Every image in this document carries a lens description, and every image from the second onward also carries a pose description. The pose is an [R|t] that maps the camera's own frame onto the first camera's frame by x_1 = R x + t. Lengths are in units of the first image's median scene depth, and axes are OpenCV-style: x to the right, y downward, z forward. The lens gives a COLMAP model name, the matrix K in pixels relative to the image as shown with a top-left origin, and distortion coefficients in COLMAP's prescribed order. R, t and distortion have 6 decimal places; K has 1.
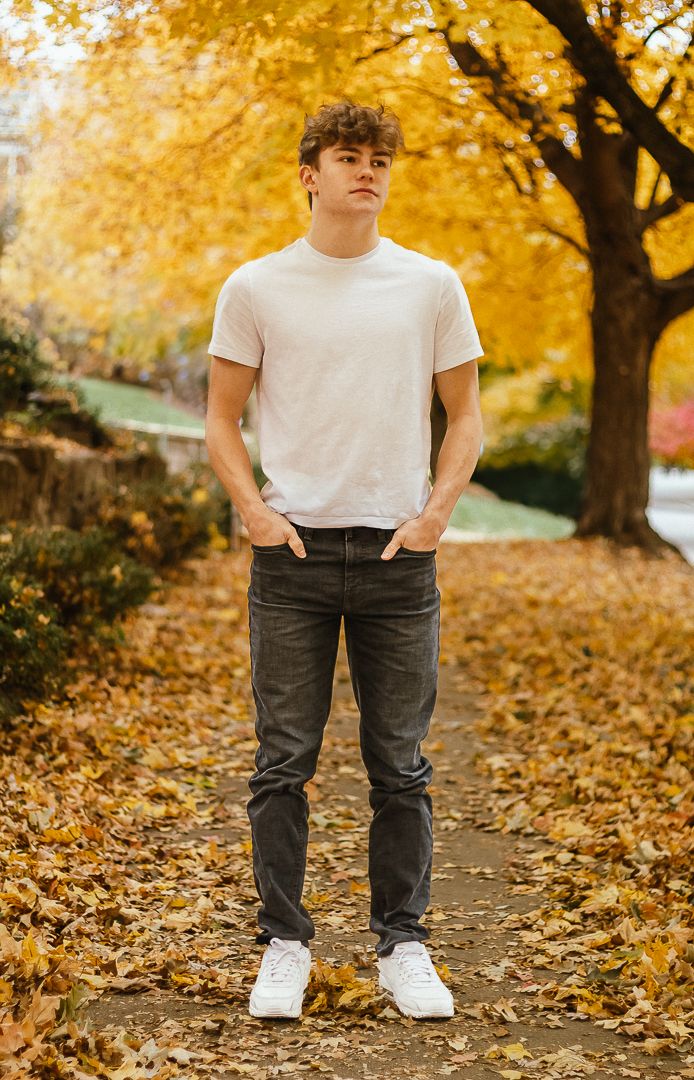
lens RADIAL K [[2632.3, 0, 348.4], [0, 2632.3, 541.7], [0, 0, 1]] dist [0.264409, 0.000000]
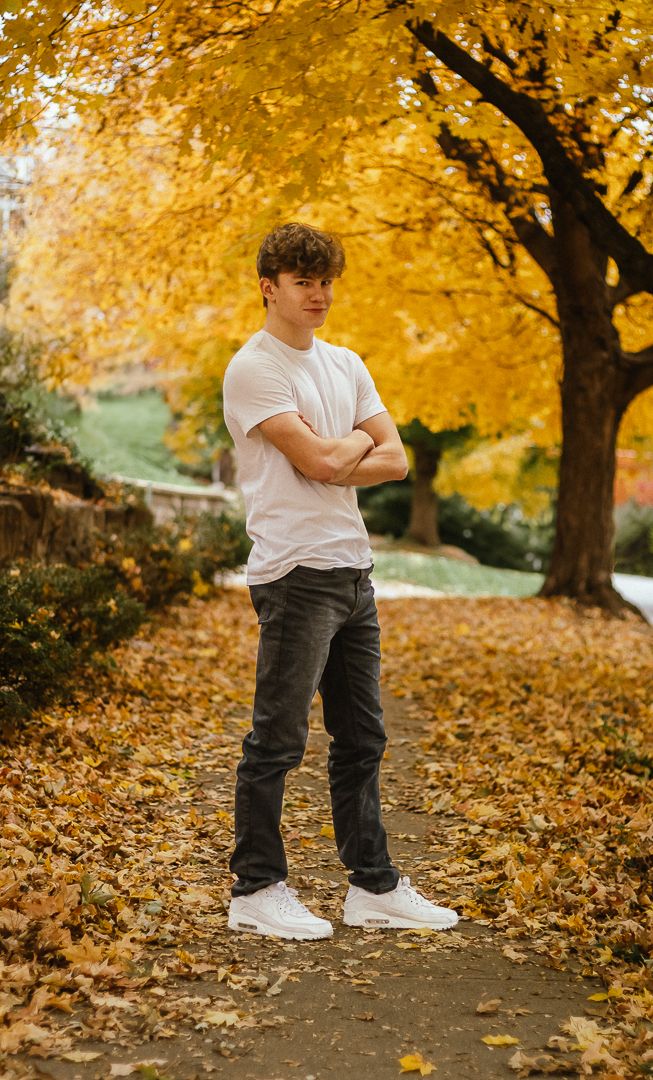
lens RADIAL K [[2663.1, 0, 319.0], [0, 2663.1, 541.7], [0, 0, 1]] dist [0.119452, 0.000000]
pose [[0.999640, 0.026383, -0.004887, 0.008866], [-0.026489, 0.999381, -0.023160, 0.012297], [0.004273, 0.023282, 0.999720, -0.207328]]
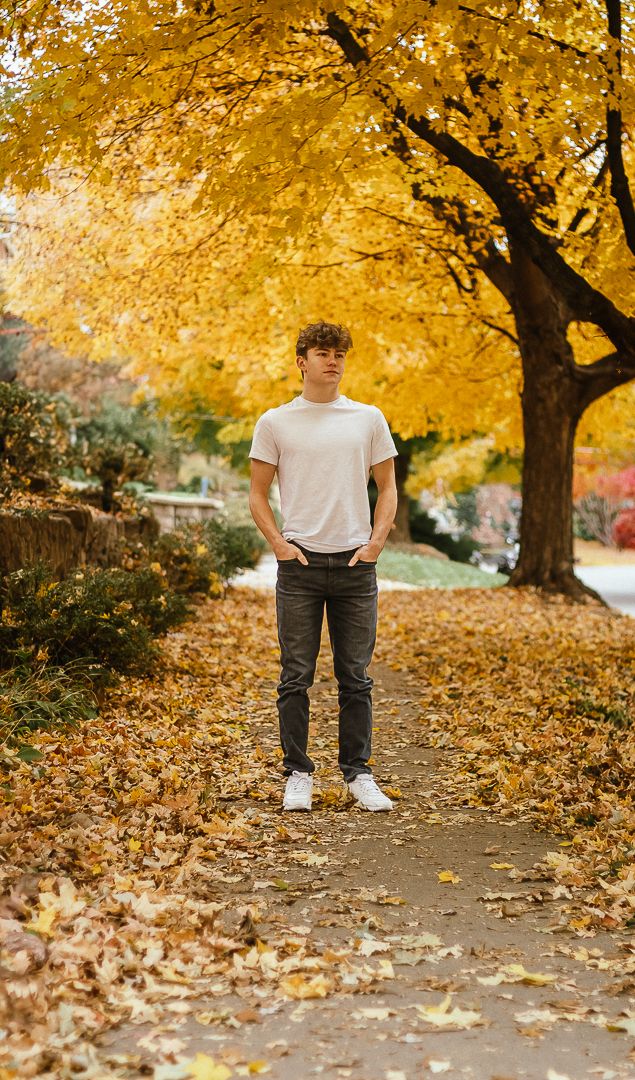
lens RADIAL K [[2552.6, 0, 324.6], [0, 2552.6, 537.3], [0, 0, 1]] dist [0.211104, 0.000000]
pose [[0.999957, -0.005689, 0.007286, -0.016539], [0.005873, 0.999657, -0.025532, 0.018824], [-0.007139, 0.025574, 0.999647, -0.480421]]
